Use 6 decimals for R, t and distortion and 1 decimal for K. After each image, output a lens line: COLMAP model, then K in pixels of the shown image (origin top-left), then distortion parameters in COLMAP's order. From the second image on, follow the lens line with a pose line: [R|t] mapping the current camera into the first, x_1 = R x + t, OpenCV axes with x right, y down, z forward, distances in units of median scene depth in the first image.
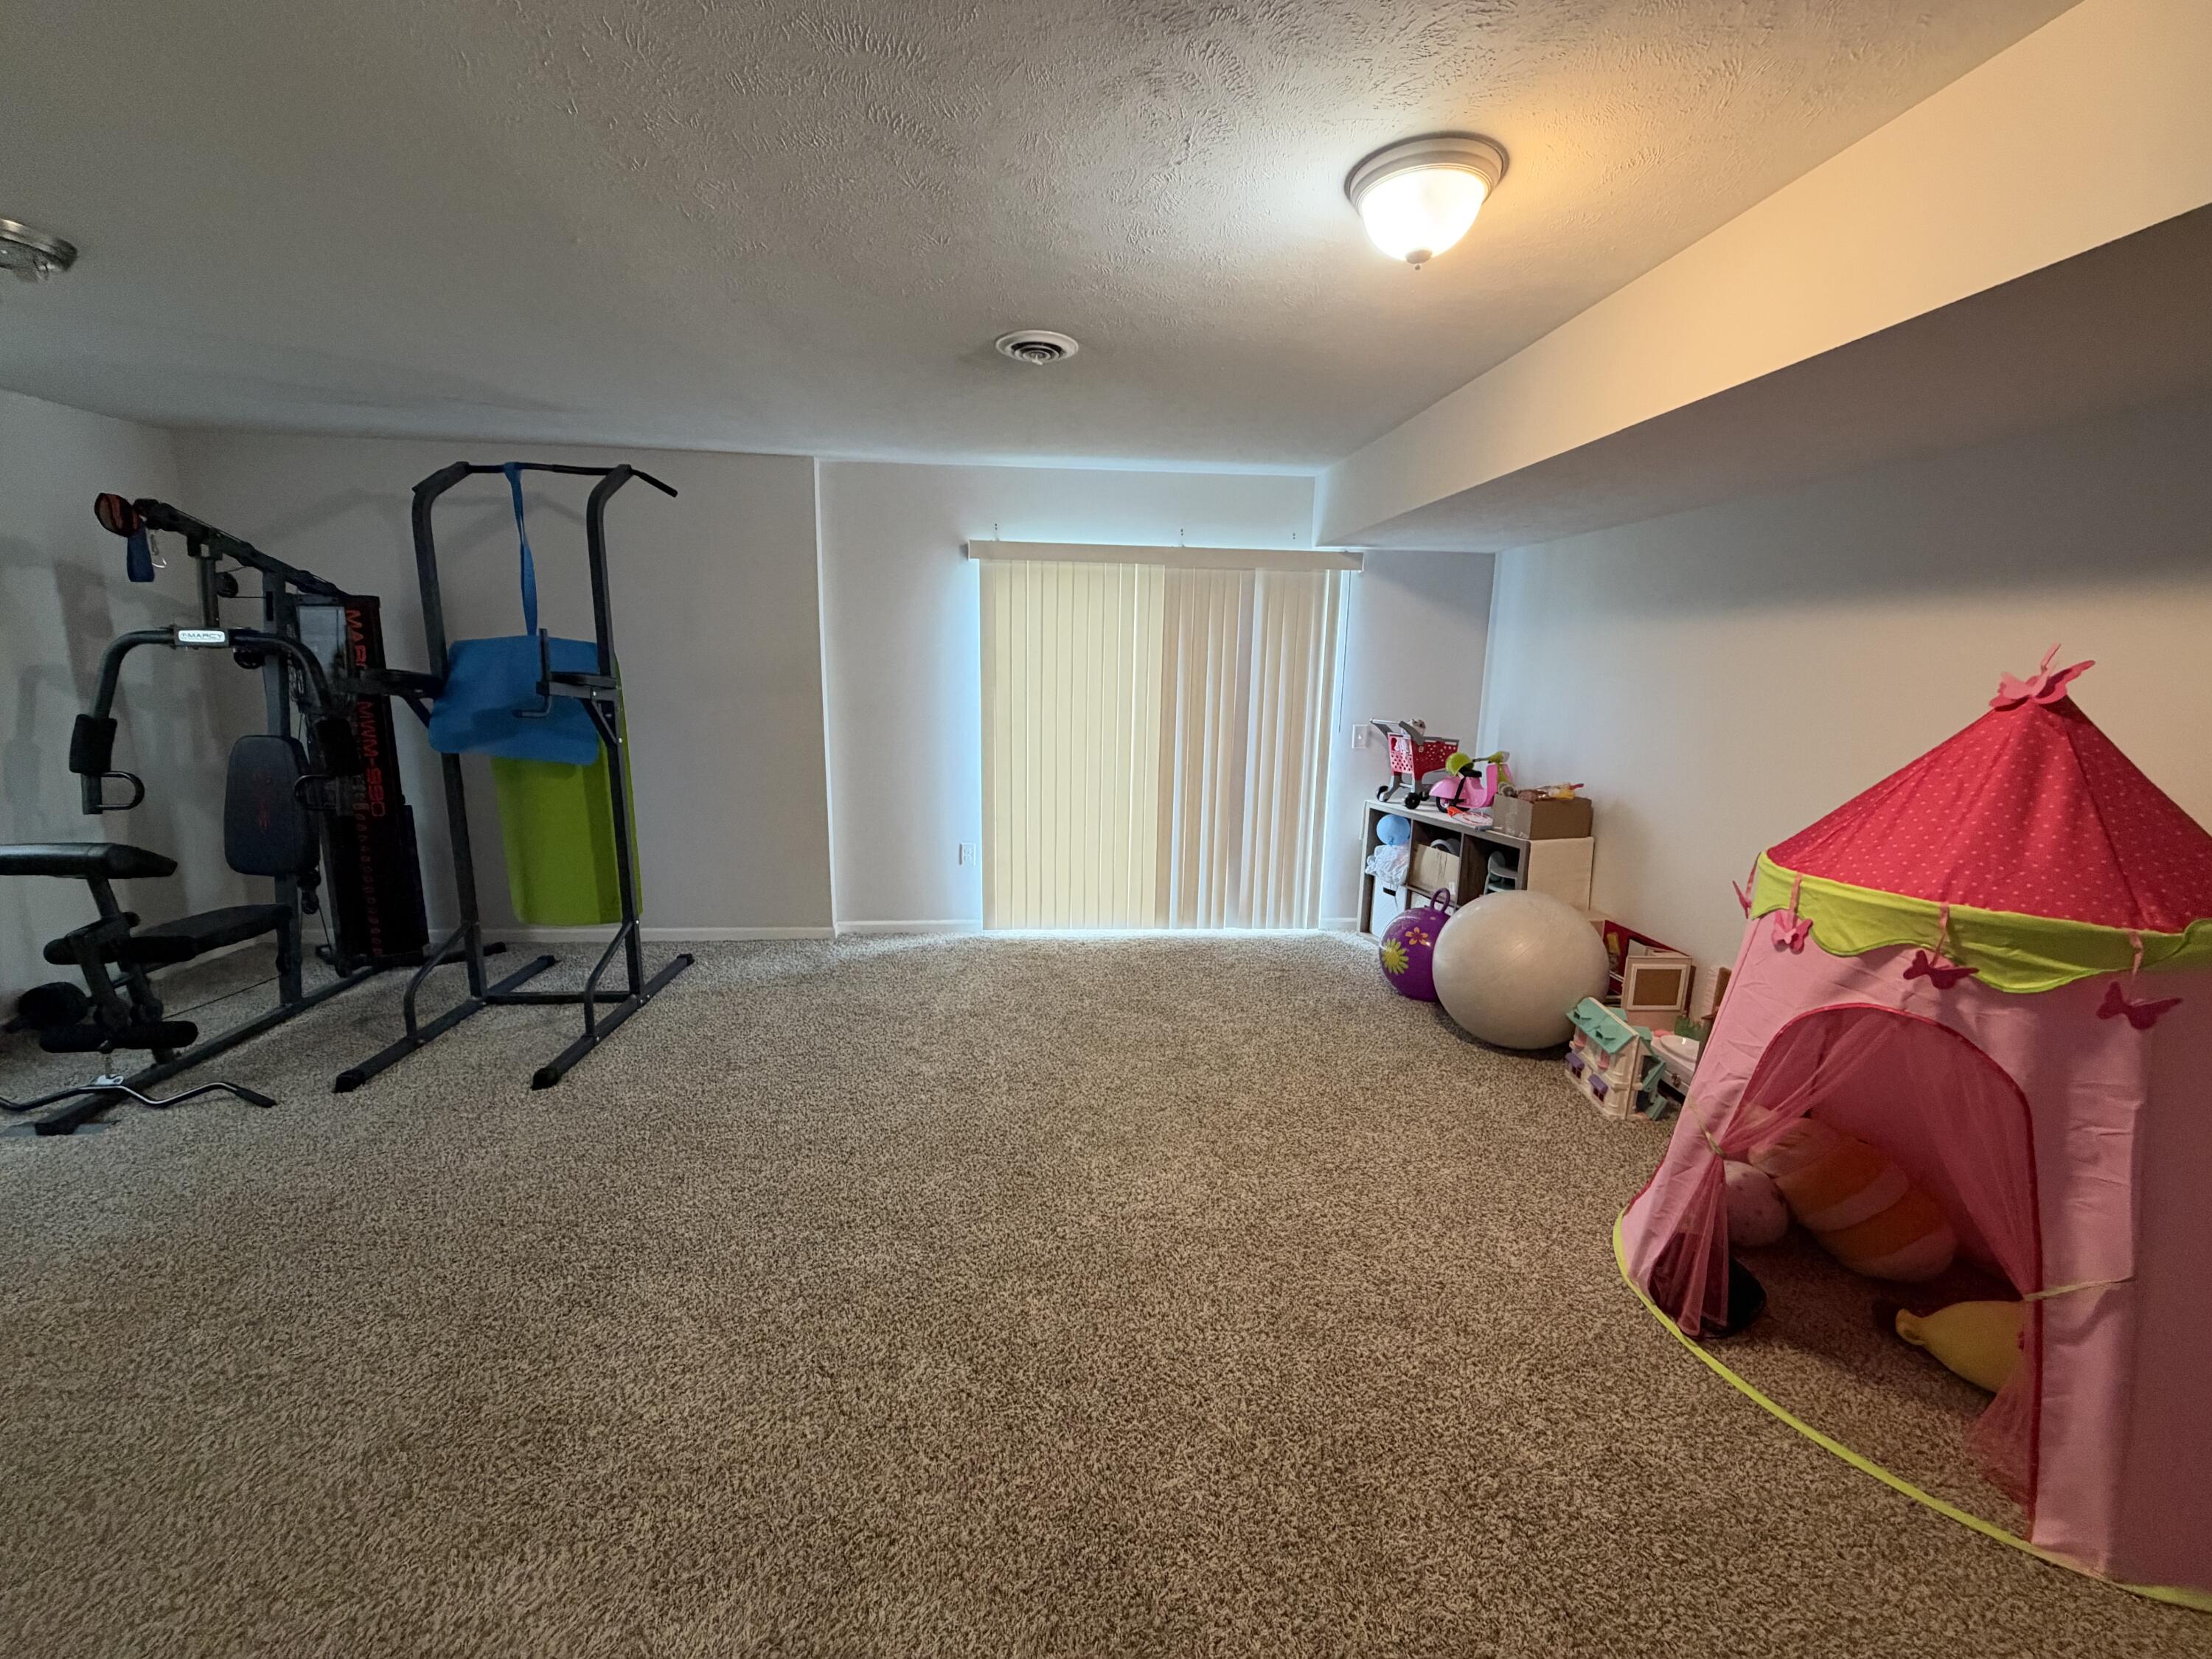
lens RADIAL K [[884.9, 0, 1098.7], [0, 884.9, 826.5], [0, 0, 1]] dist [0.001586, 0.000123]
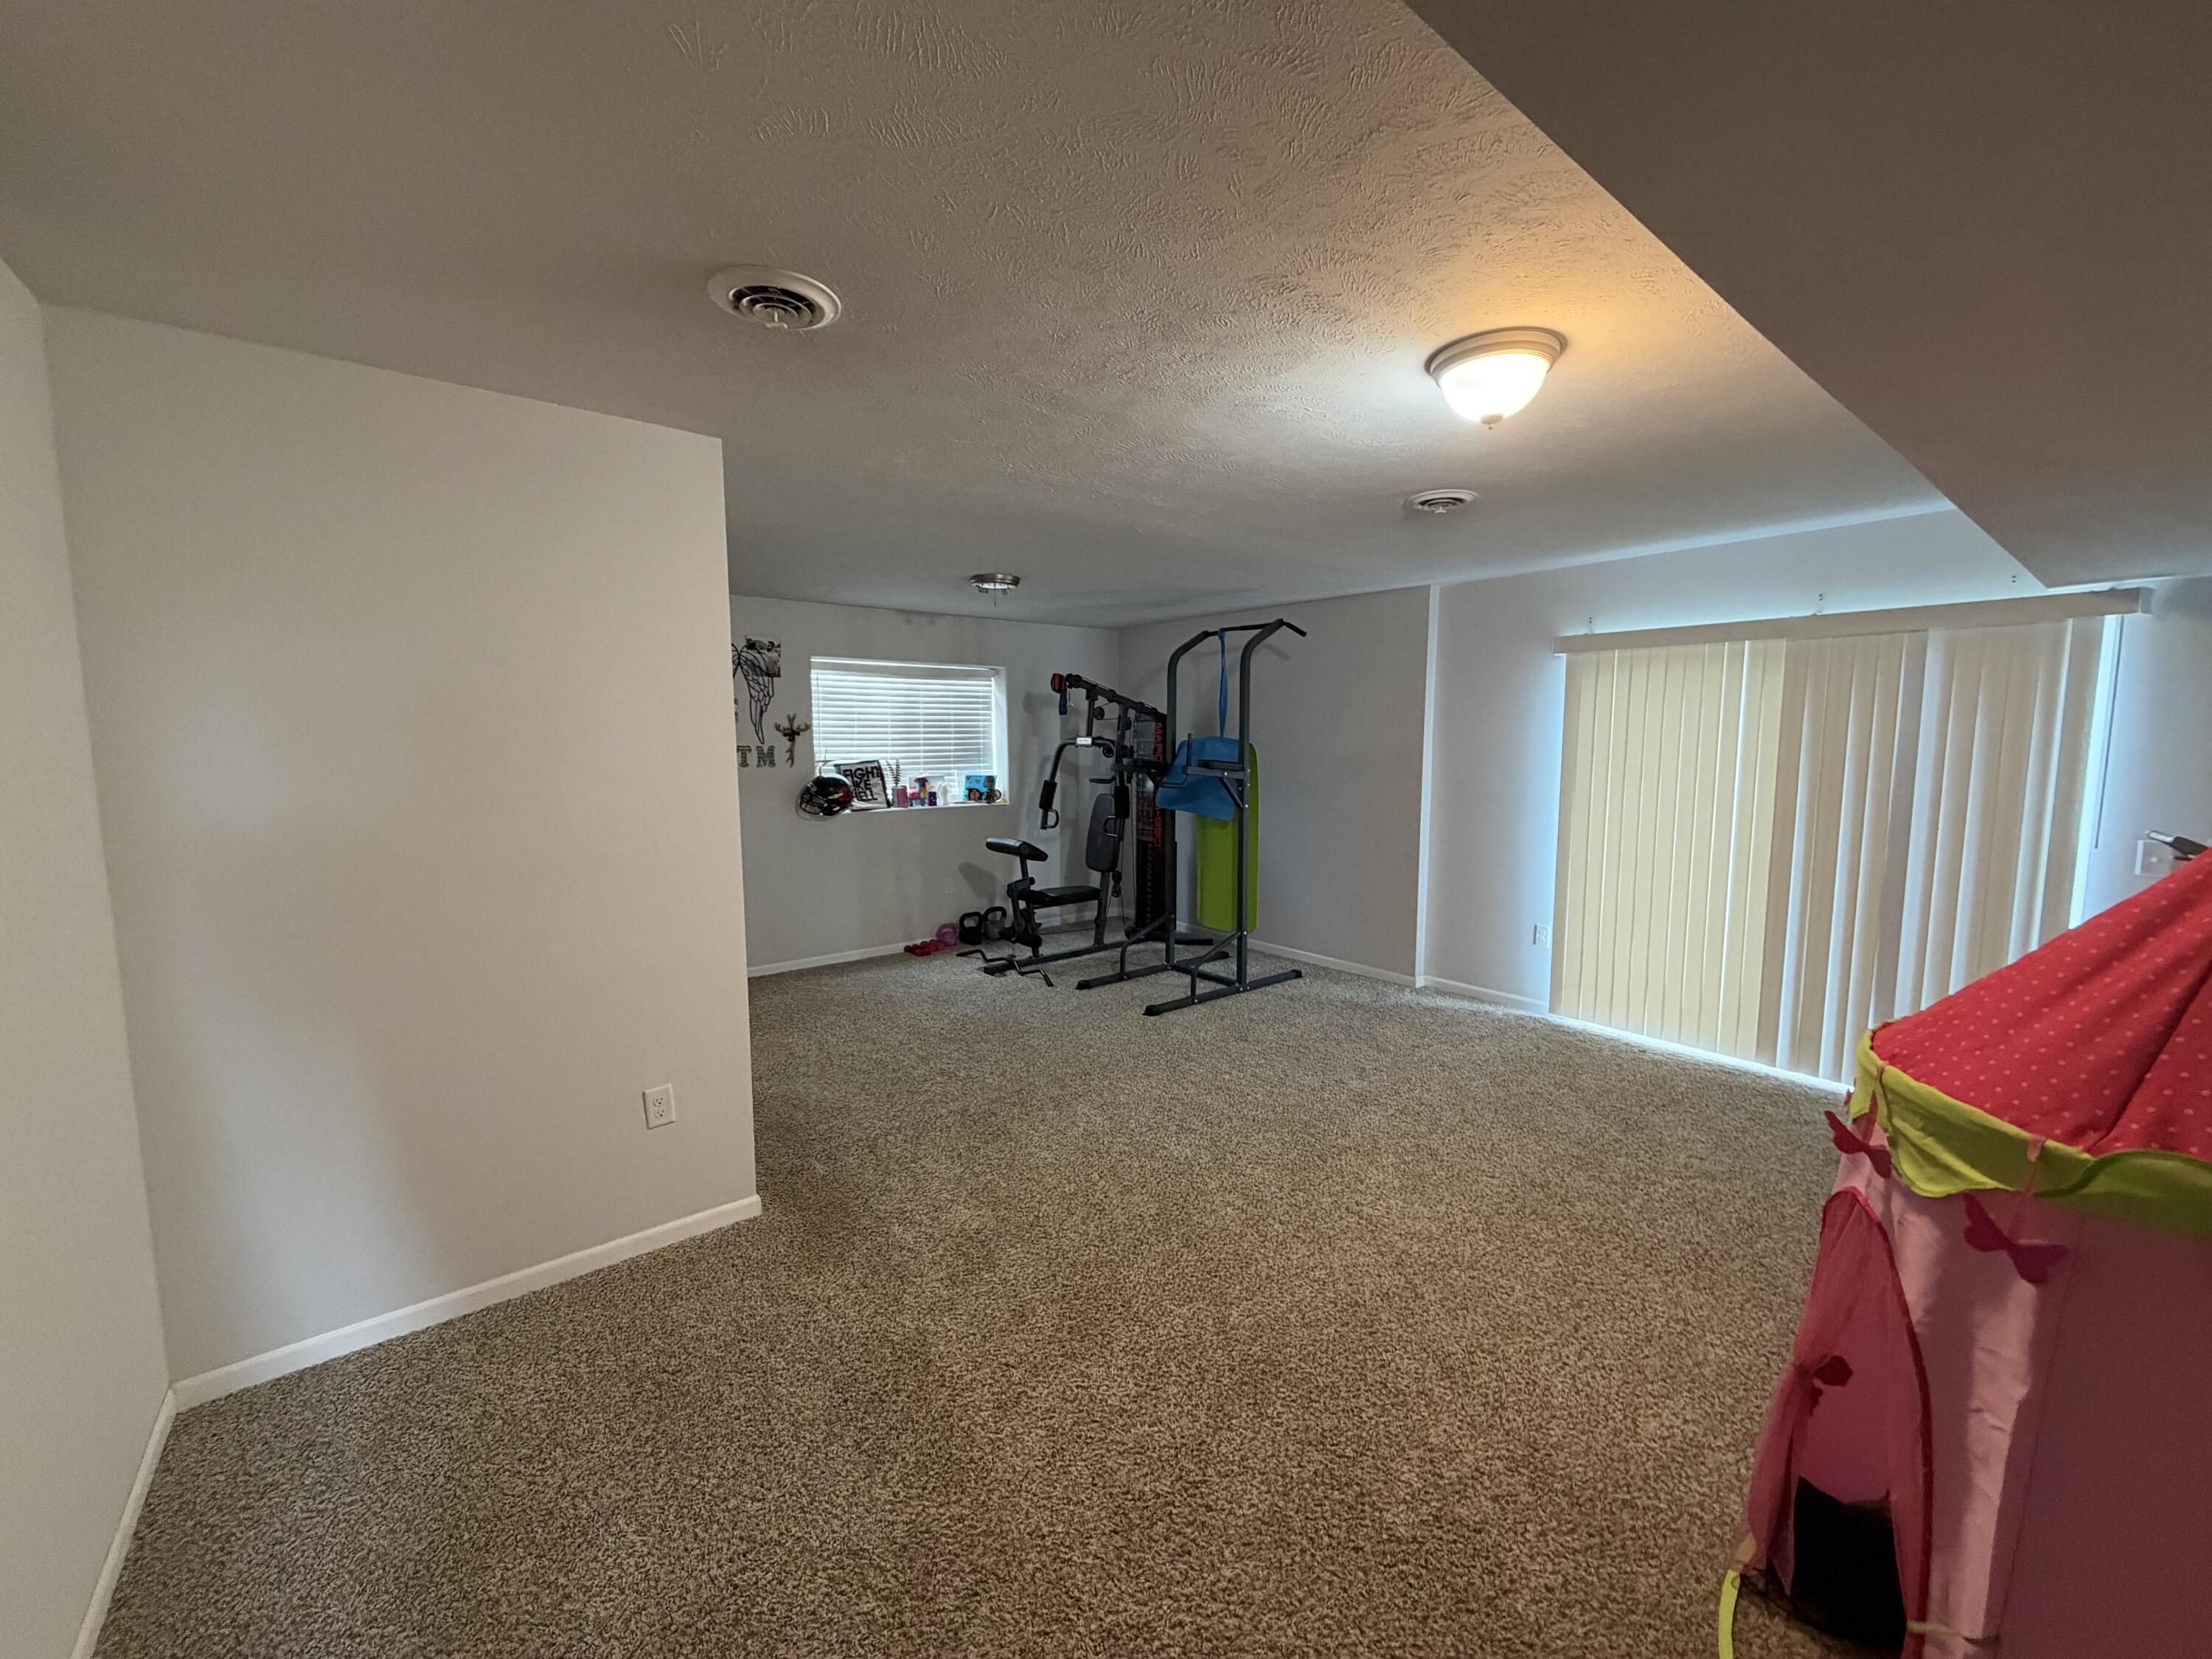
lens RADIAL K [[884.9, 0, 1102.3], [0, 884.9, 831.2], [0, 0, 1]] dist [0.001586, 0.000123]
pose [[0.557431, 0.069557, -0.827304, 0.543686], [-0.143001, 0.989635, -0.013148, -0.002936], [0.817815, 0.125635, 0.561600, -0.010524]]
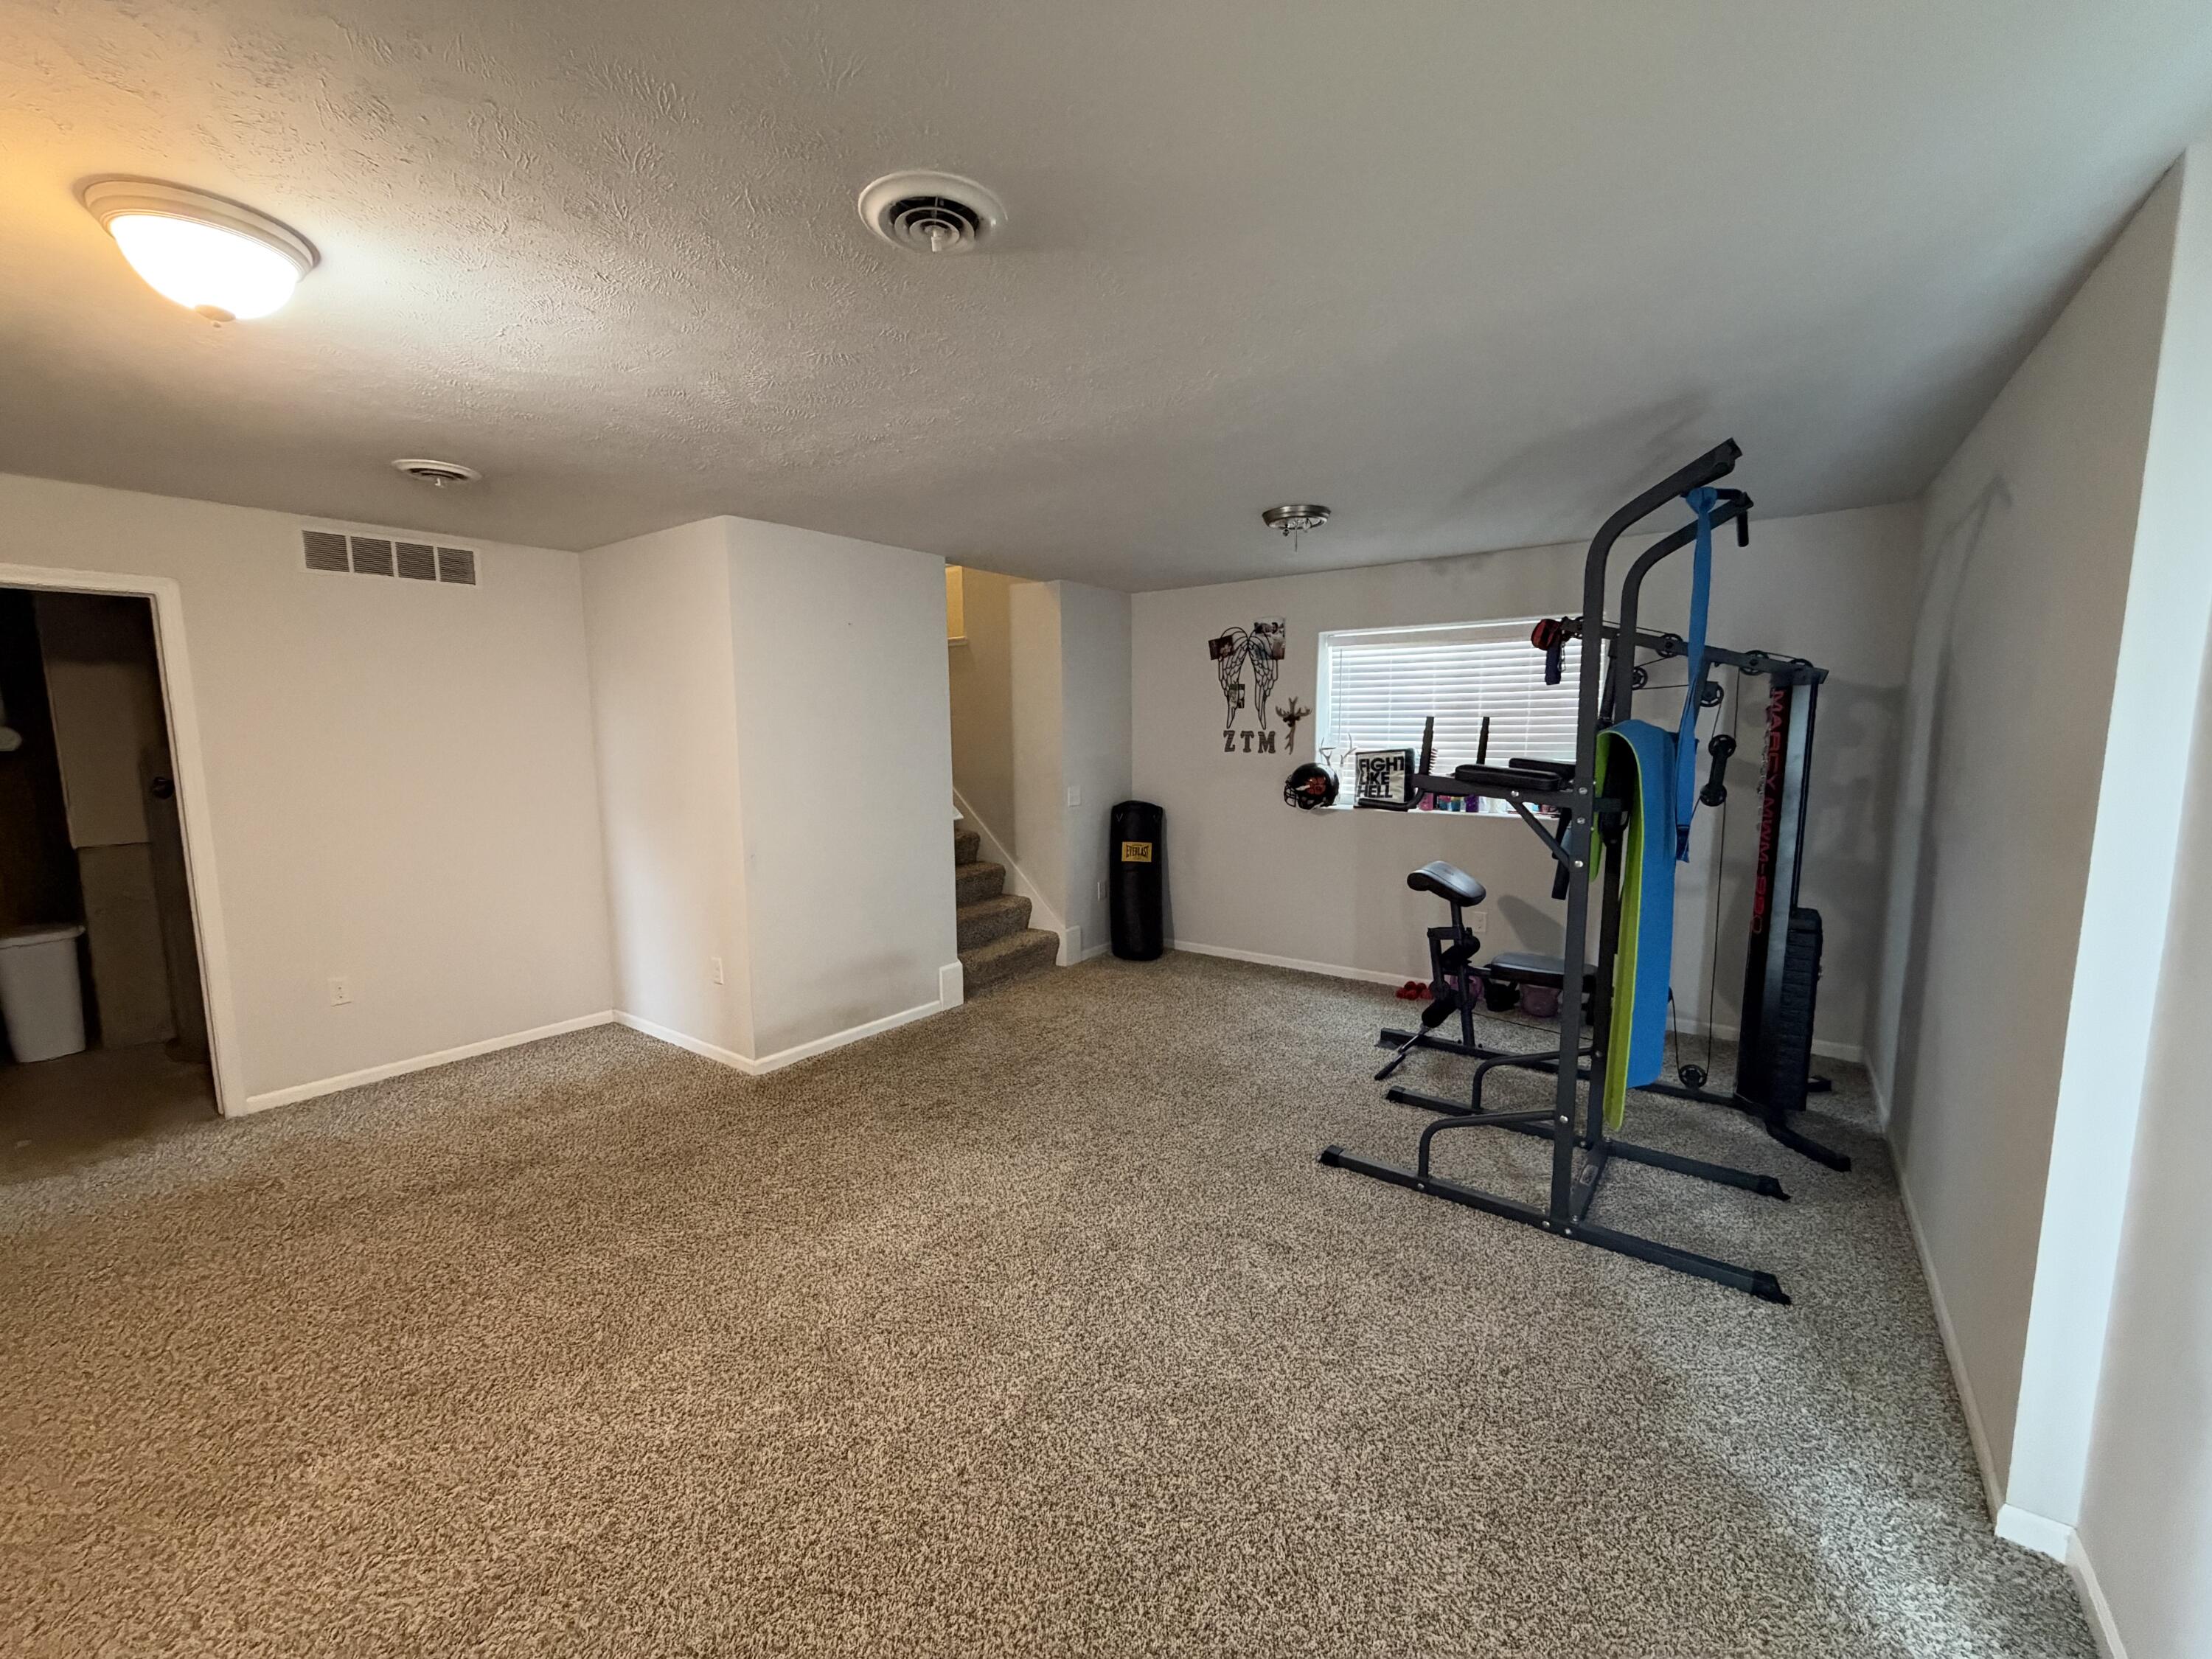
lens RADIAL K [[884.9, 0, 1106.0], [0, 884.9, 829.9], [0, 0, 1]] dist [0.001586, 0.000123]
pose [[-0.658416, 0.076216, -0.748786, 0.236244], [-0.144455, 0.963568, 0.225099, -0.230849], [0.738662, 0.256374, -0.623419, 1.172503]]
